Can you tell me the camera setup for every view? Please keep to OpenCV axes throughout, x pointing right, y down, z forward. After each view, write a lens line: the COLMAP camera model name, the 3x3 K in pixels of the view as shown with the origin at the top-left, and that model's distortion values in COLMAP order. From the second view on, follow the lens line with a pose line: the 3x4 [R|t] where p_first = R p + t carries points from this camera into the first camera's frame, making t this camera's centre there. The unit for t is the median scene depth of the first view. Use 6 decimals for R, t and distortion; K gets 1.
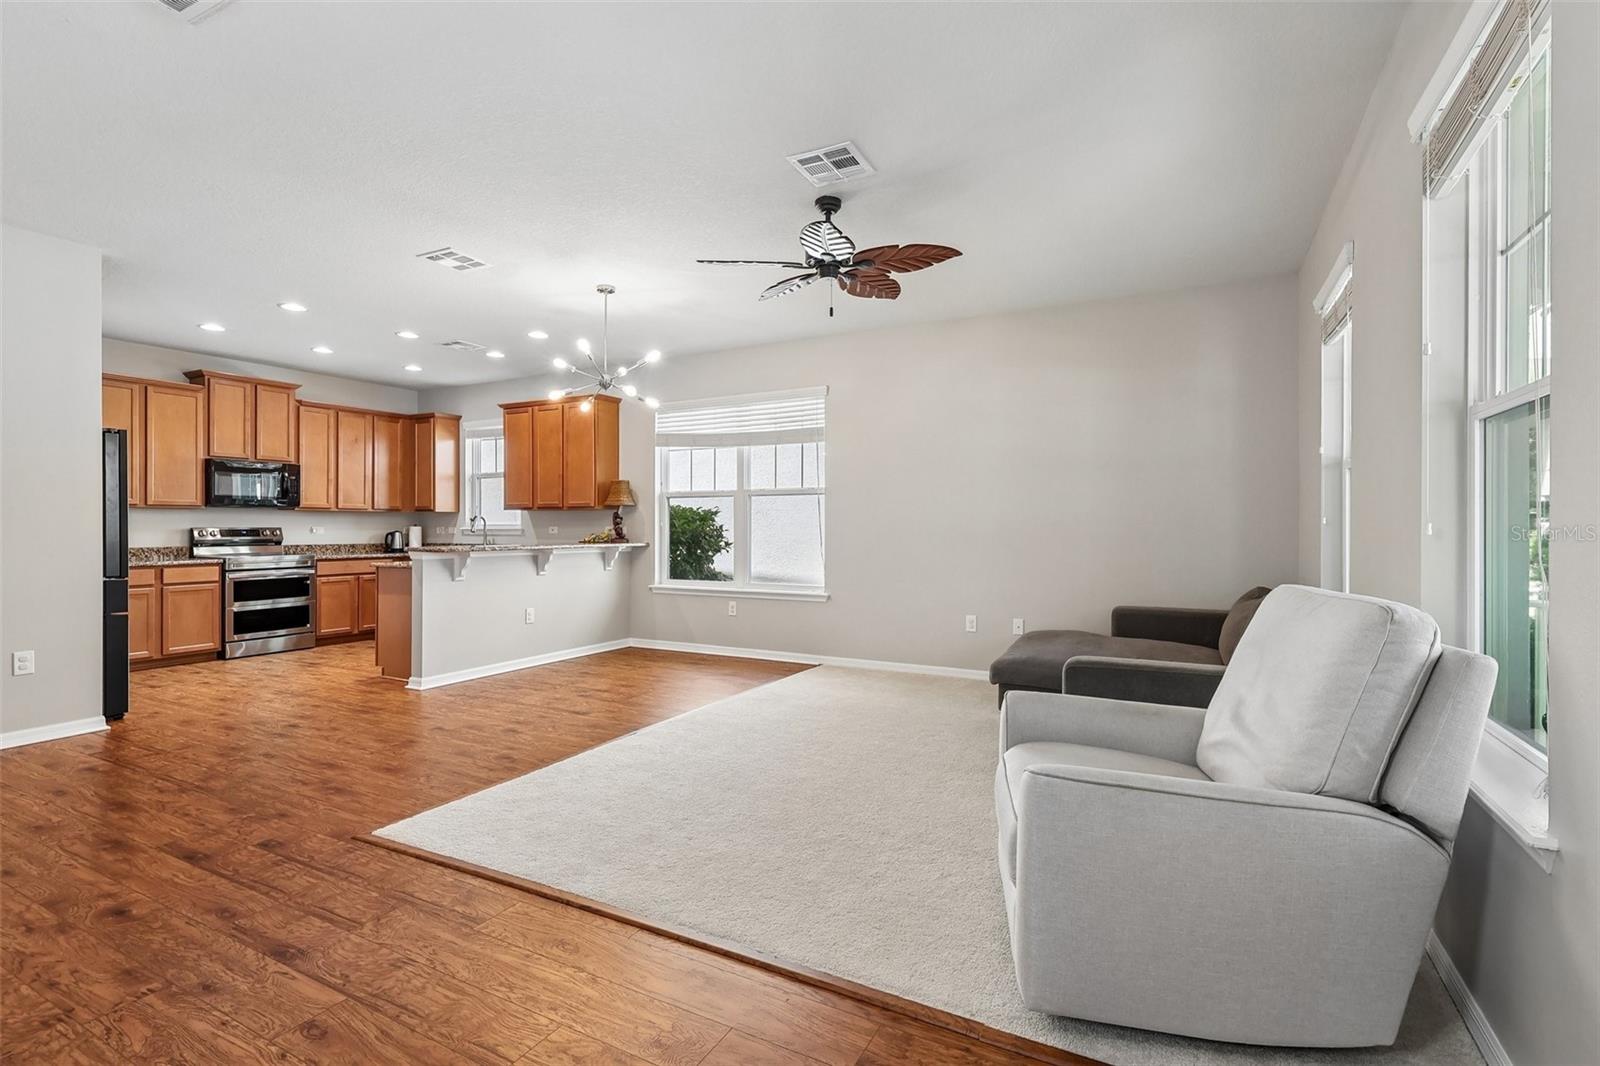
lens RADIAL K [[745.7, 0, 801.6], [0, 745.7, 527.5], [0, 0, 1]] dist [-0.001292, 0.001409]
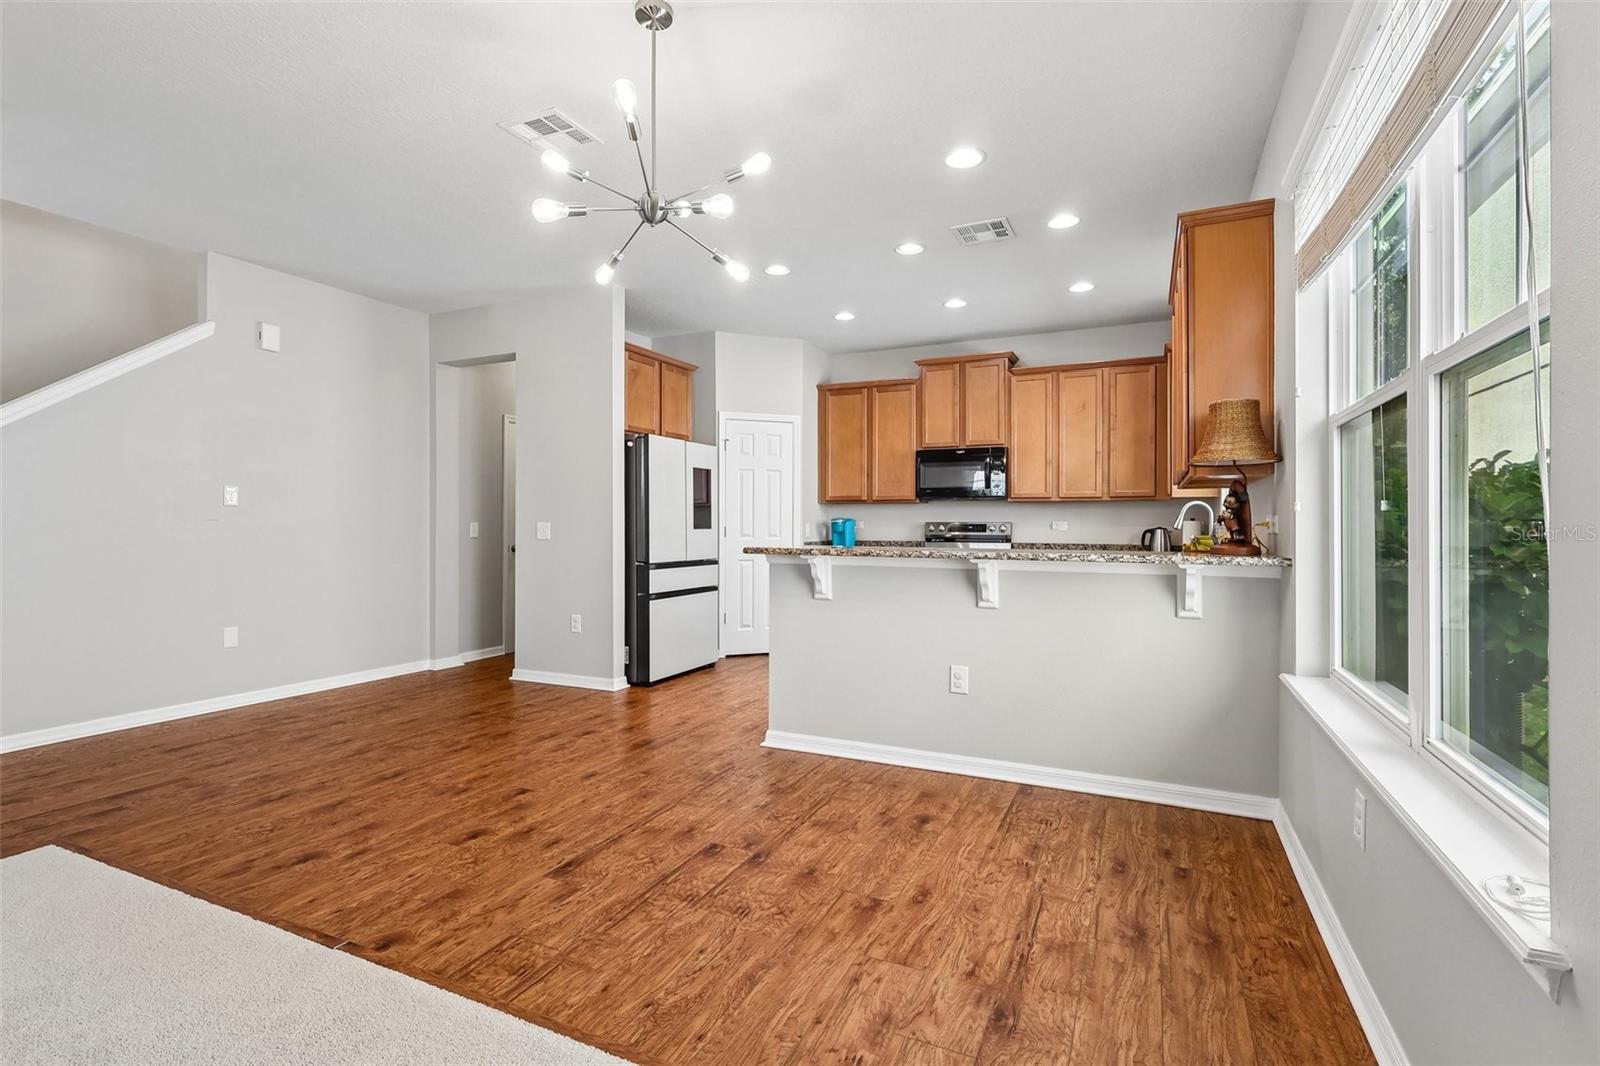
lens RADIAL K [[745.7, 0, 802.3], [0, 745.7, 523.5], [0, 0, 1]] dist [-0.001292, 0.001409]
pose [[0.053051, -0.002354, -0.998589, 0.160090], [-0.004871, 0.999985, -0.002616, 0.005557], [0.998580, 0.005003, 0.053039, 0.776695]]
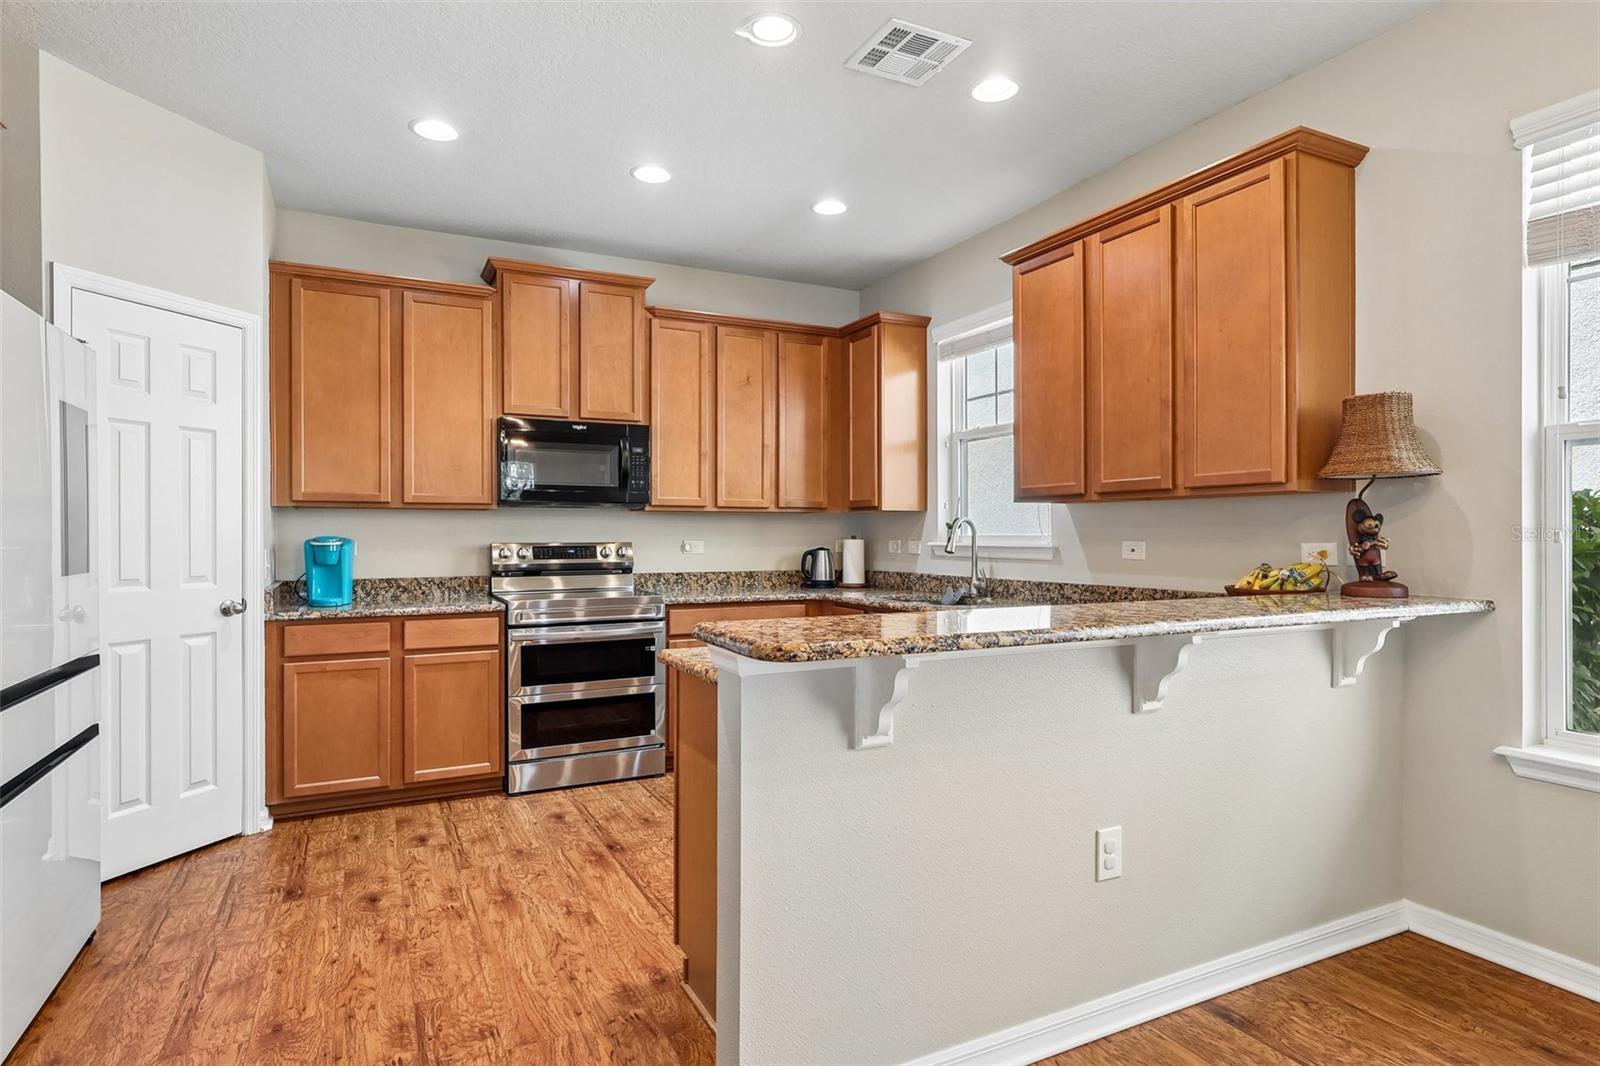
lens RADIAL K [[857.9, 0, 797.1], [0, 857.9, 529.4], [0, 0, 1]] dist [-0.000056, 0.000910]
pose [[0.816761, -0.004088, -0.576962, -0.244813], [0.000549, 0.999980, -0.006309, -0.005856], [0.576976, 0.004836, 0.816747, 0.593356]]
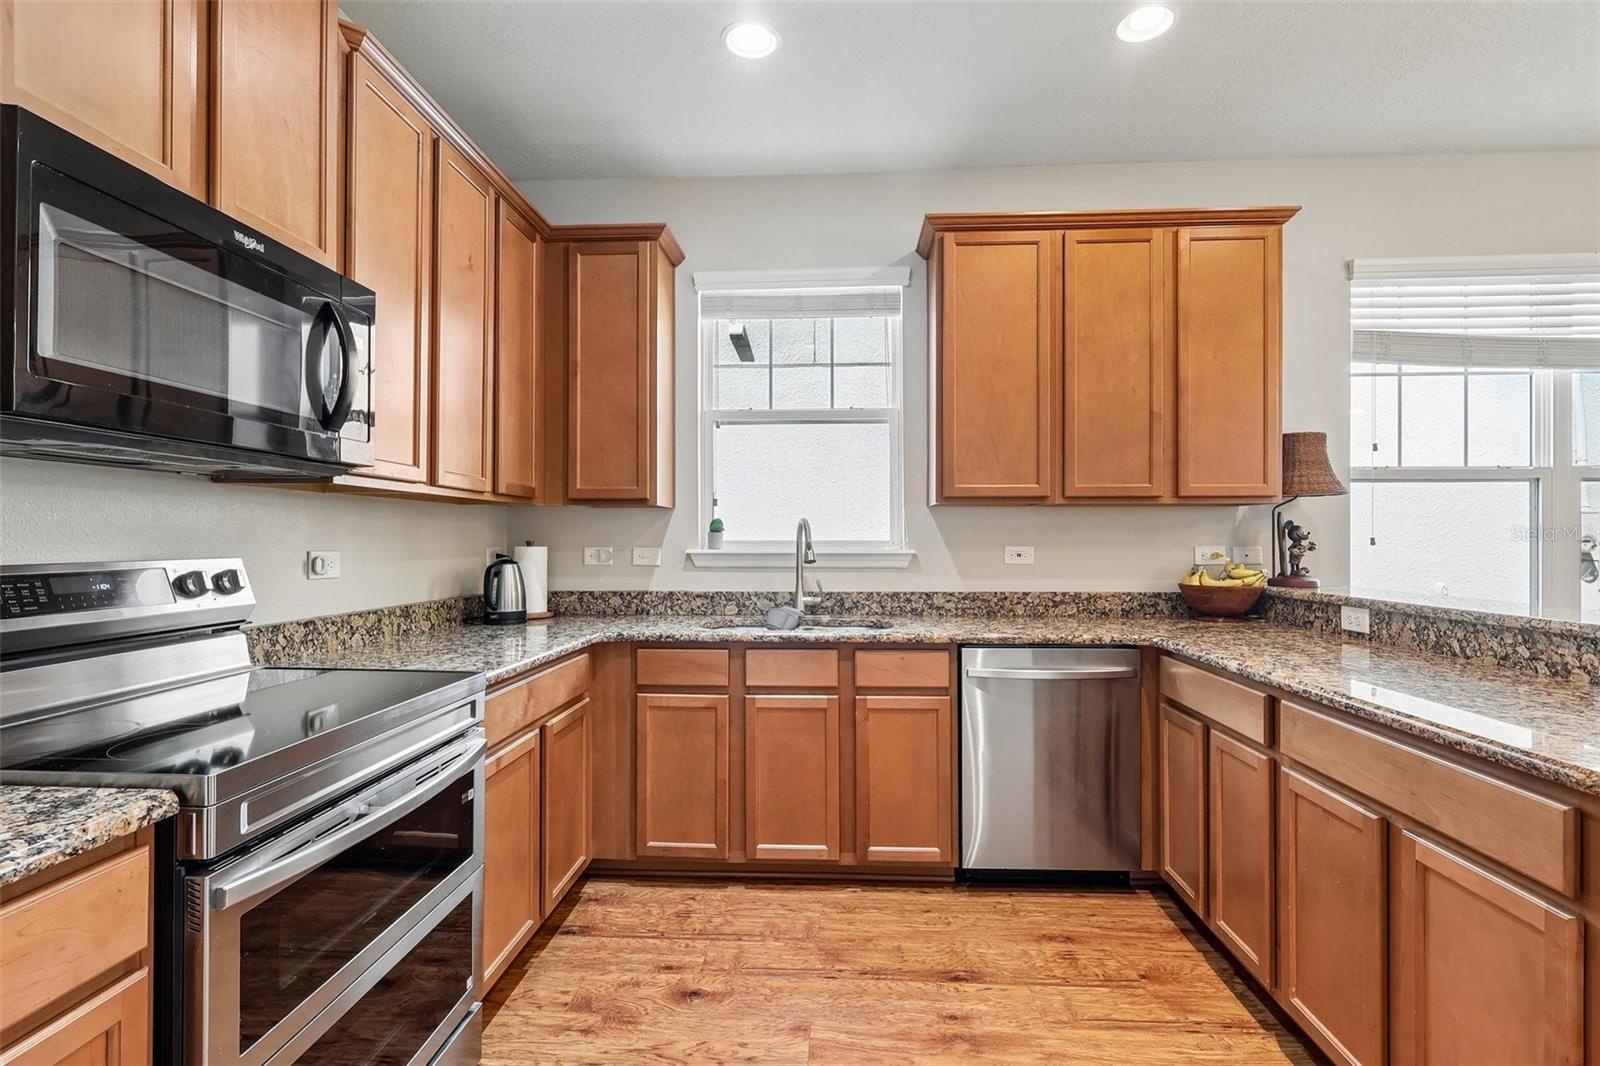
lens RADIAL K [[745.7, 0, 794.1], [0, 745.7, 533.8], [0, 0, 1]] dist [-0.001292, 0.001409]
pose [[0.911778, 0.002623, 0.410676, -0.690972], [0.000663, 0.999969, -0.007861, -0.005807], [-0.410684, 0.007440, 0.911748, 0.777064]]
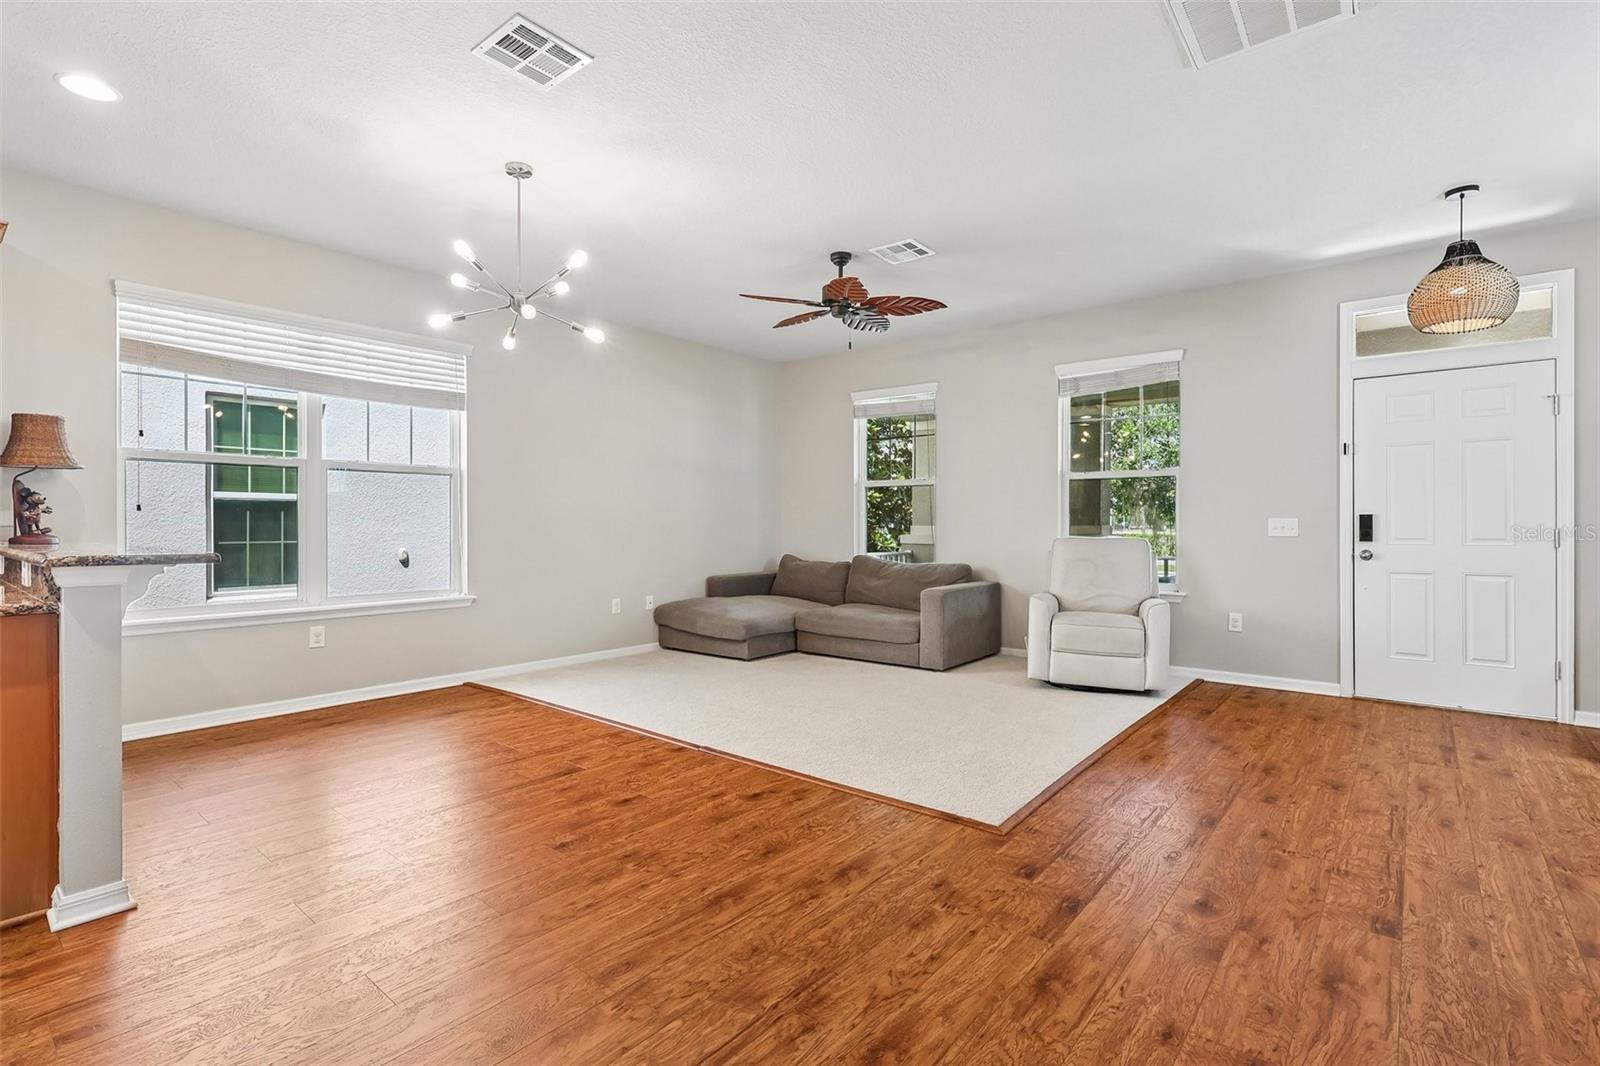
lens RADIAL K [[745.7, 0, 803.5], [0, 745.7, 530.5], [0, 0, 1]] dist [-0.001292, 0.001409]
pose [[0.193978, -0.009624, 0.980959, -0.649066], [0.001657, 0.999954, 0.009482, 0.008263], [-0.981004, -0.000214, 0.193985, 0.438800]]
